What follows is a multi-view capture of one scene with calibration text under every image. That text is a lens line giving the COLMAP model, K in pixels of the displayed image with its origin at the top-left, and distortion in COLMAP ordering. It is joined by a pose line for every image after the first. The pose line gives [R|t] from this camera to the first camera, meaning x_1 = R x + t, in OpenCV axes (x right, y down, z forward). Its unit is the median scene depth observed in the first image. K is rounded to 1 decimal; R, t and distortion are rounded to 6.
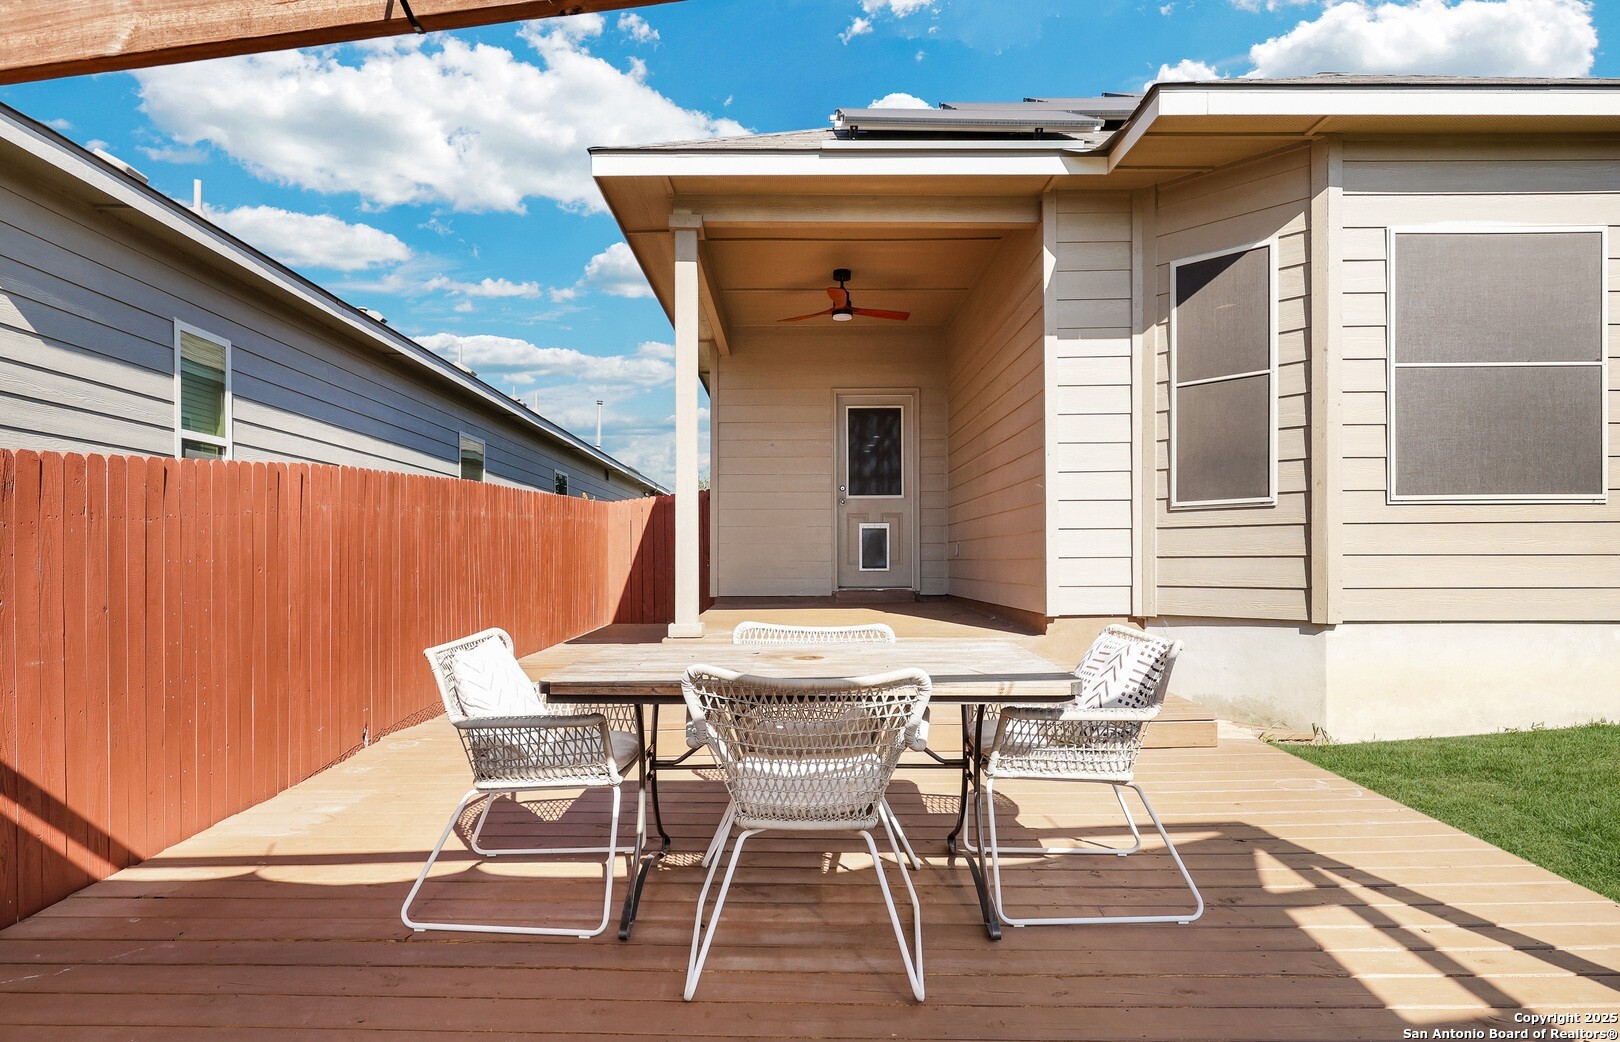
lens RADIAL K [[901.3, 0, 771.4], [0, 901.3, 584.9], [0, 0, 1]] dist [0.003139, 0.001295]
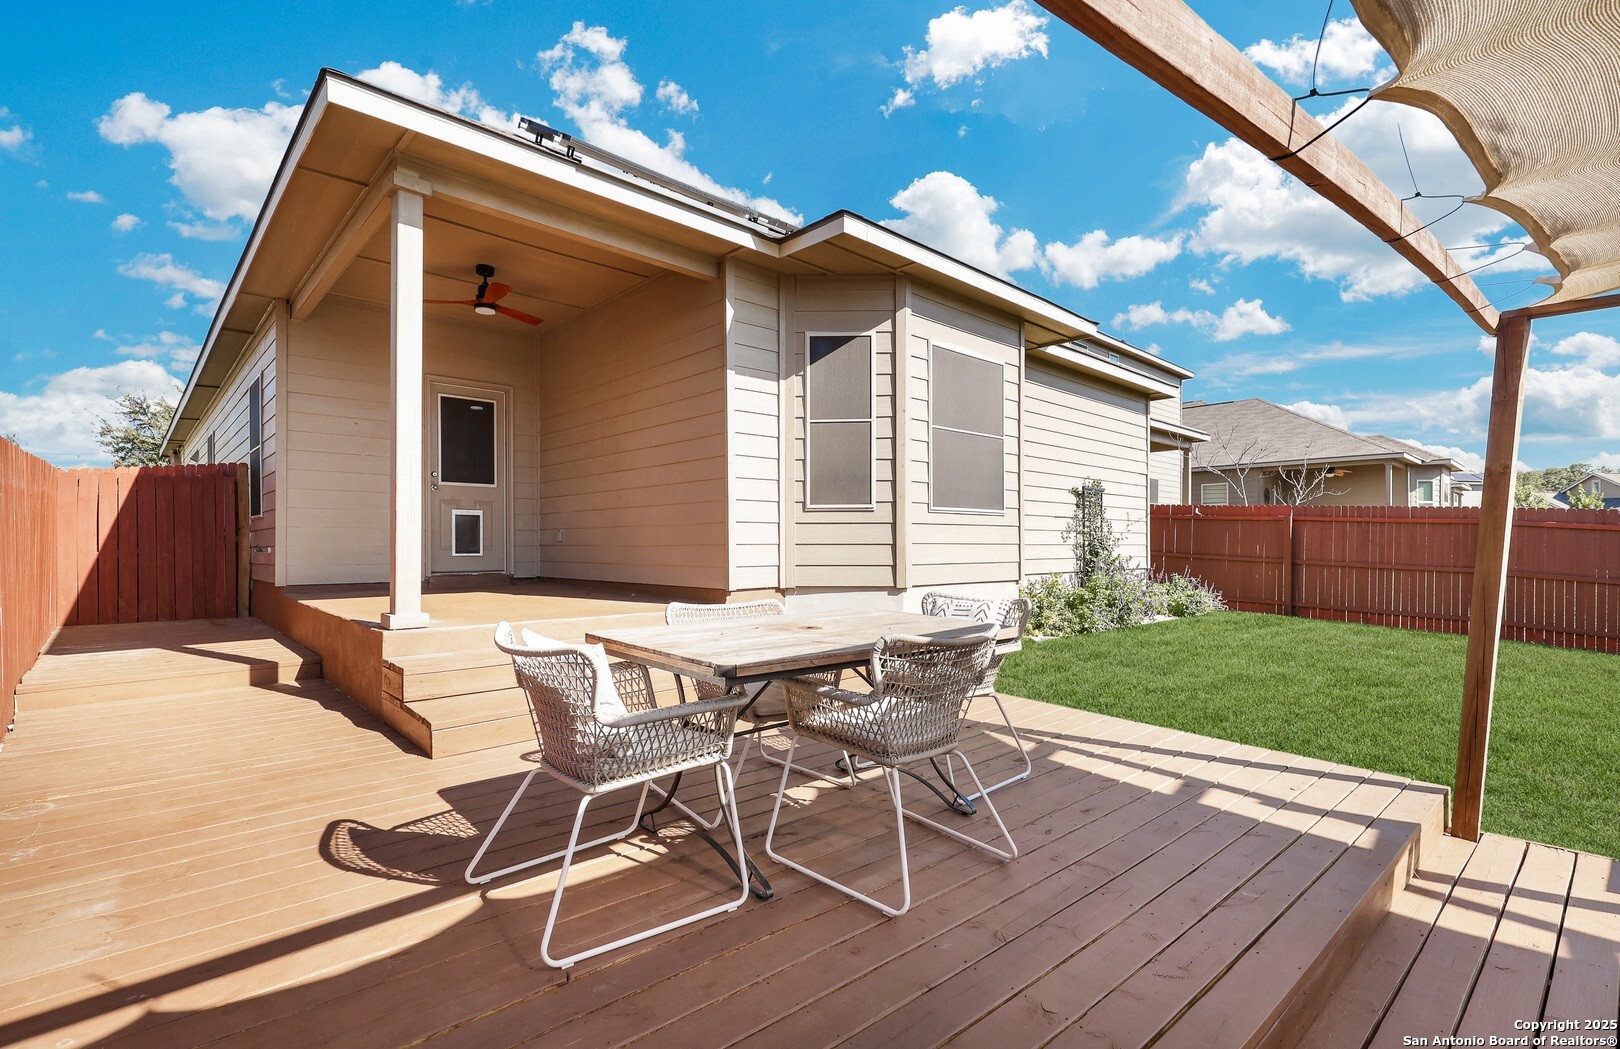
lens RADIAL K [[760.3, 0, 835.6], [0, 760.3, 561.5], [0, 0, 1]] dist [0.001926, 0.001231]
pose [[0.715731, -0.011732, 0.698278, -0.372206], [0.016004, 0.999872, 0.000395, -0.004778], [-0.698193, 0.010893, 0.715827, 0.145232]]
